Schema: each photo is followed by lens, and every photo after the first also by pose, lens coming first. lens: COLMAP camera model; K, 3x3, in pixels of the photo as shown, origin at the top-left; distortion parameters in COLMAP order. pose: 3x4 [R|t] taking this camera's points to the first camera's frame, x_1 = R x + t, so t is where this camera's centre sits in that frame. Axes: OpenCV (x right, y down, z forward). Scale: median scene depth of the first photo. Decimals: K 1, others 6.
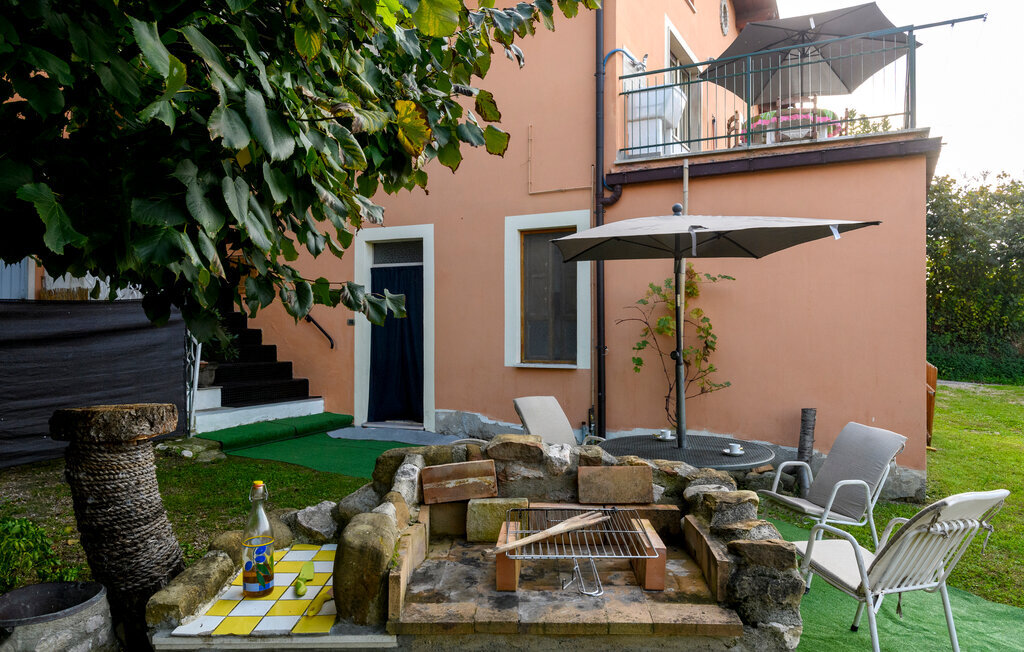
lens RADIAL K [[718.0, 0, 499.4], [0, 718.0, 325.7], [0, 0, 1]] dist [0.017366, 0.000487]
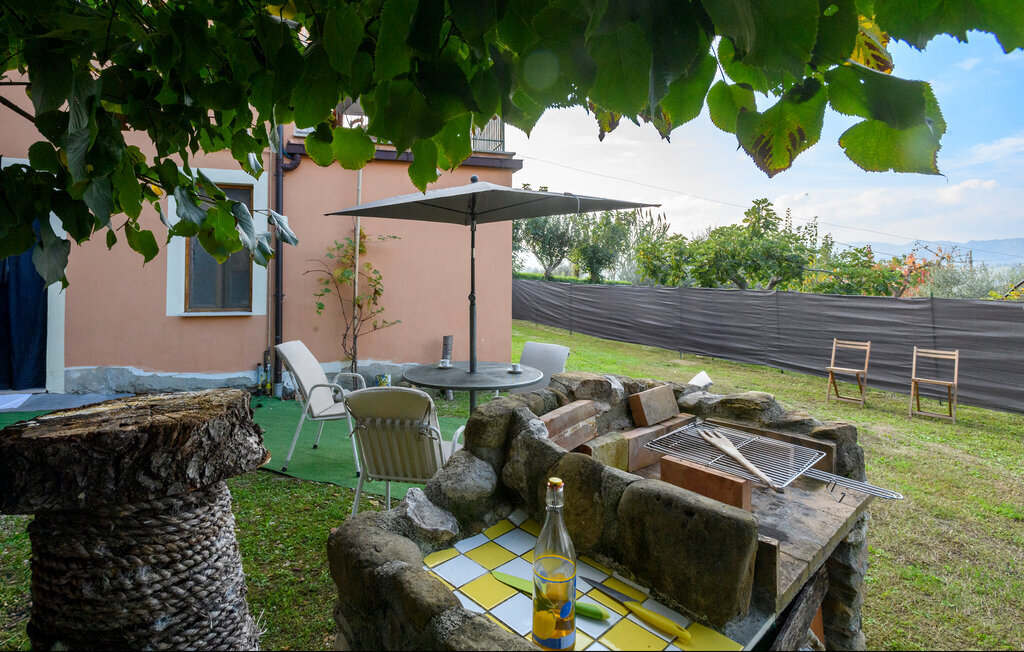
lens RADIAL K [[521.2, 0, 511.5], [0, 521.2, 272.3], [0, 0, 1]] dist [0.002218, 0.000180]
pose [[0.717736, 0.014735, 0.696159, -0.166801], [-0.003768, 0.999844, -0.017278, 0.006905], [-0.696305, 0.009778, 0.717680, 0.158935]]
